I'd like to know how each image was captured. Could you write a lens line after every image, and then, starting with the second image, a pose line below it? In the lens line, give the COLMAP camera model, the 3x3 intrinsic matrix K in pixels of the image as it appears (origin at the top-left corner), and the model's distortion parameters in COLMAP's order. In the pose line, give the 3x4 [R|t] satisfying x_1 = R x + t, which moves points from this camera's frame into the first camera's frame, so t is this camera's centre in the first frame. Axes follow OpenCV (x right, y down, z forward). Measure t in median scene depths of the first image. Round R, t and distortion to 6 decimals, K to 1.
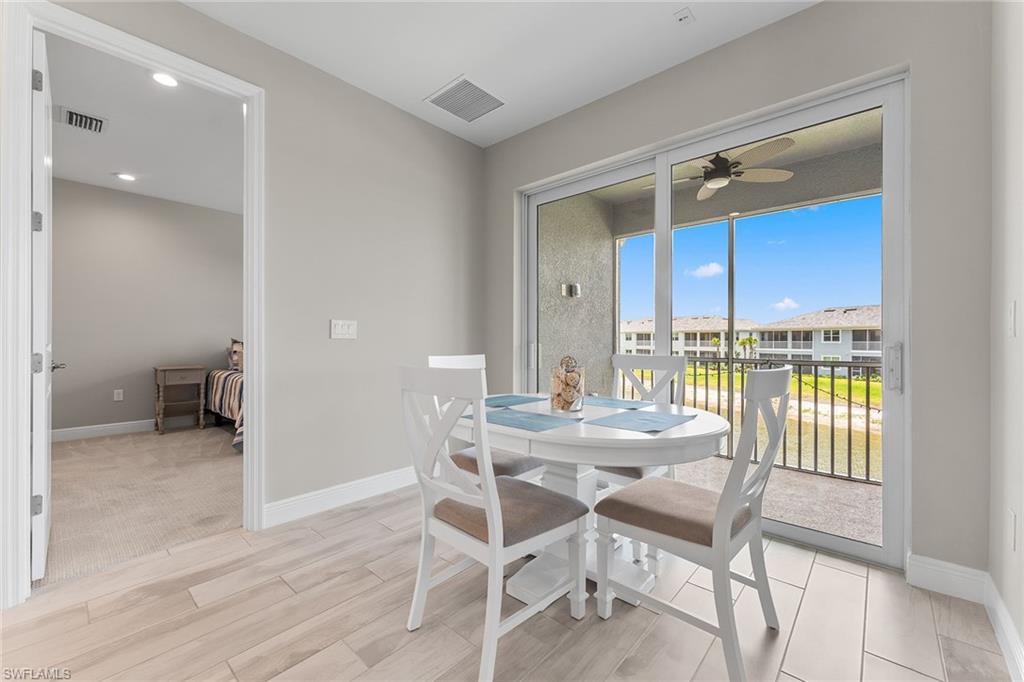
lens RADIAL K [[413.6, 0, 514.3], [0, 413.6, 331.3], [0, 0, 1]] dist [-0.001508, 0.000466]
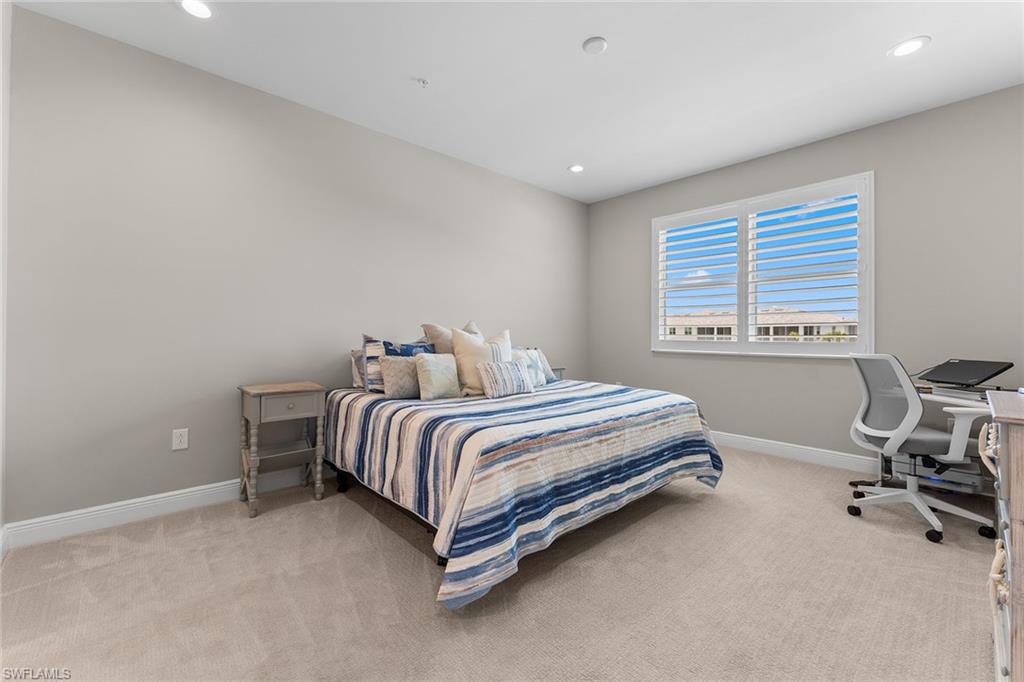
lens RADIAL K [[413.6, 0, 510.6], [0, 413.6, 331.5], [0, 0, 1]] dist [-0.001508, 0.000466]
pose [[0.995203, 0.001339, -0.097825, -0.448875], [0.000099, 0.999892, 0.014695, 0.005590], [0.097834, -0.014634, 0.995095, 0.479527]]
